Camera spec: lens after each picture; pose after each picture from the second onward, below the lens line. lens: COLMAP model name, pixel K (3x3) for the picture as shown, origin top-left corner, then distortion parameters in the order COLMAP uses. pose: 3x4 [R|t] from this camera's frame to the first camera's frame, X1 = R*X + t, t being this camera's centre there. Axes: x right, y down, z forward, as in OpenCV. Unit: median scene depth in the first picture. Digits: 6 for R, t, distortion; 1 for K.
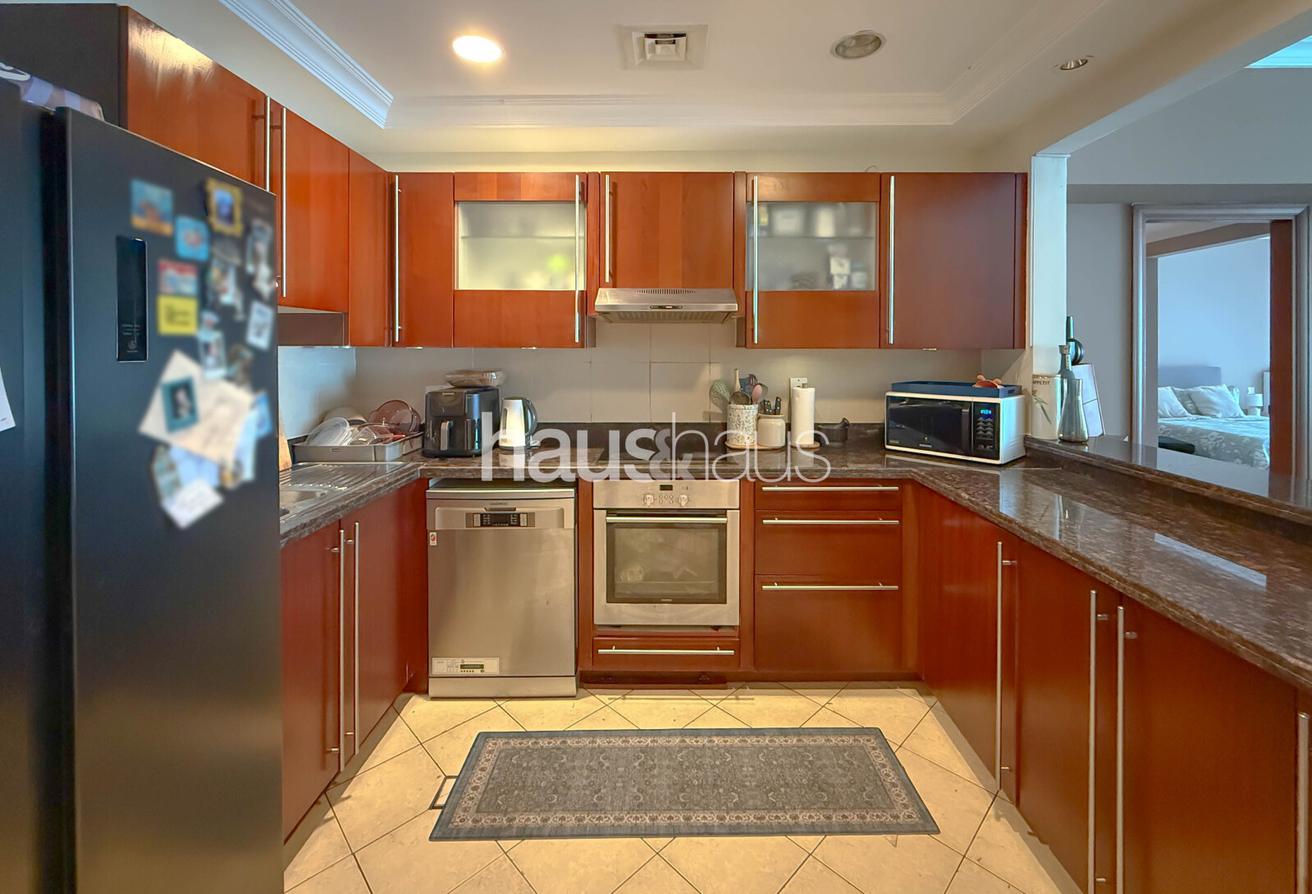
lens RADIAL K [[563.5, 0, 656.8], [0, 563.5, 352.3], [0, 0, 1]] dist [0.001265, -0.000048]
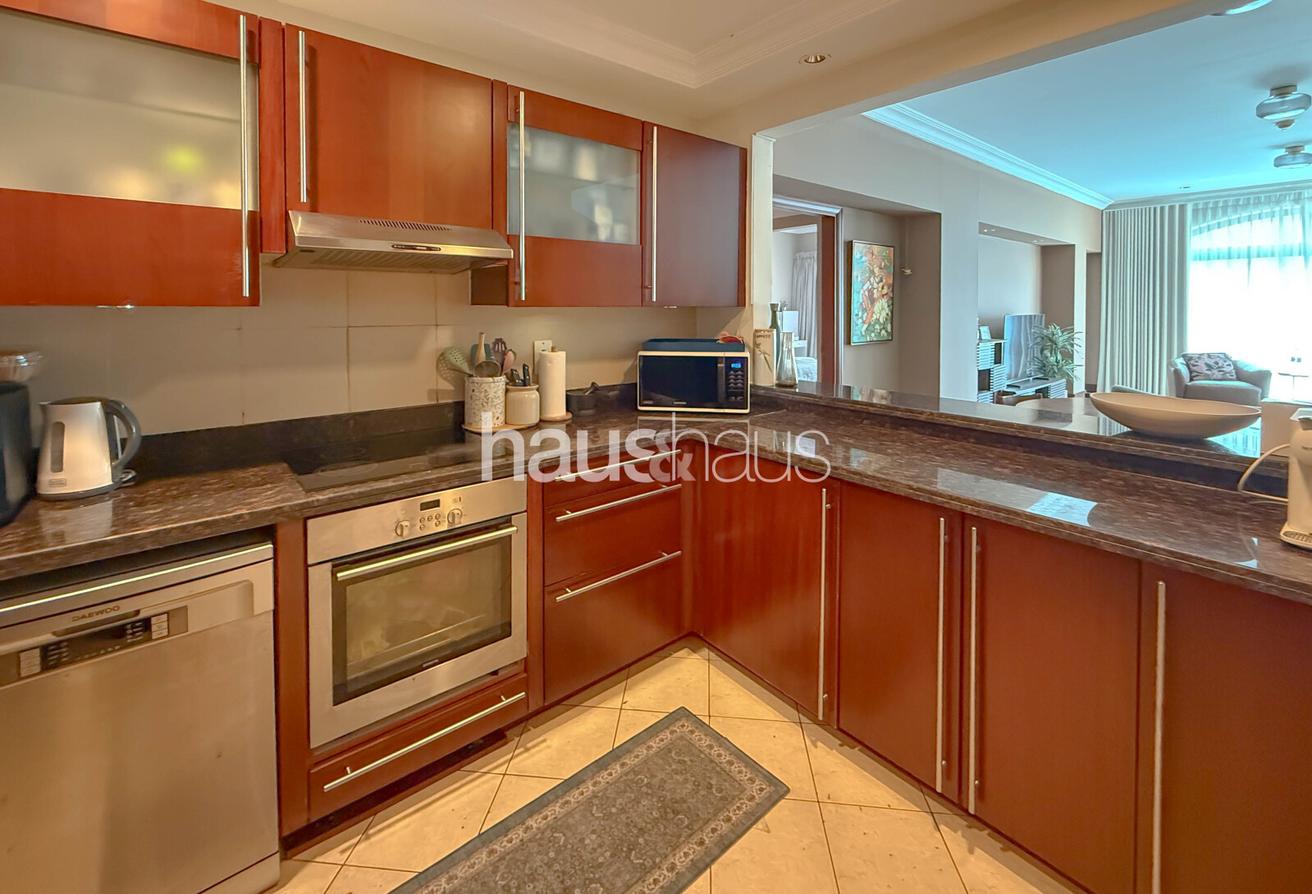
lens RADIAL K [[561.9, 0, 656.7], [0, 561.9, 318.7], [0, 0, 1]] dist [-0.001220, 0.000388]
pose [[0.756931, -0.015461, 0.653311, -0.215544], [0.005398, 0.999834, 0.017408, -0.002639], [-0.653472, -0.009650, 0.756889, 0.278566]]
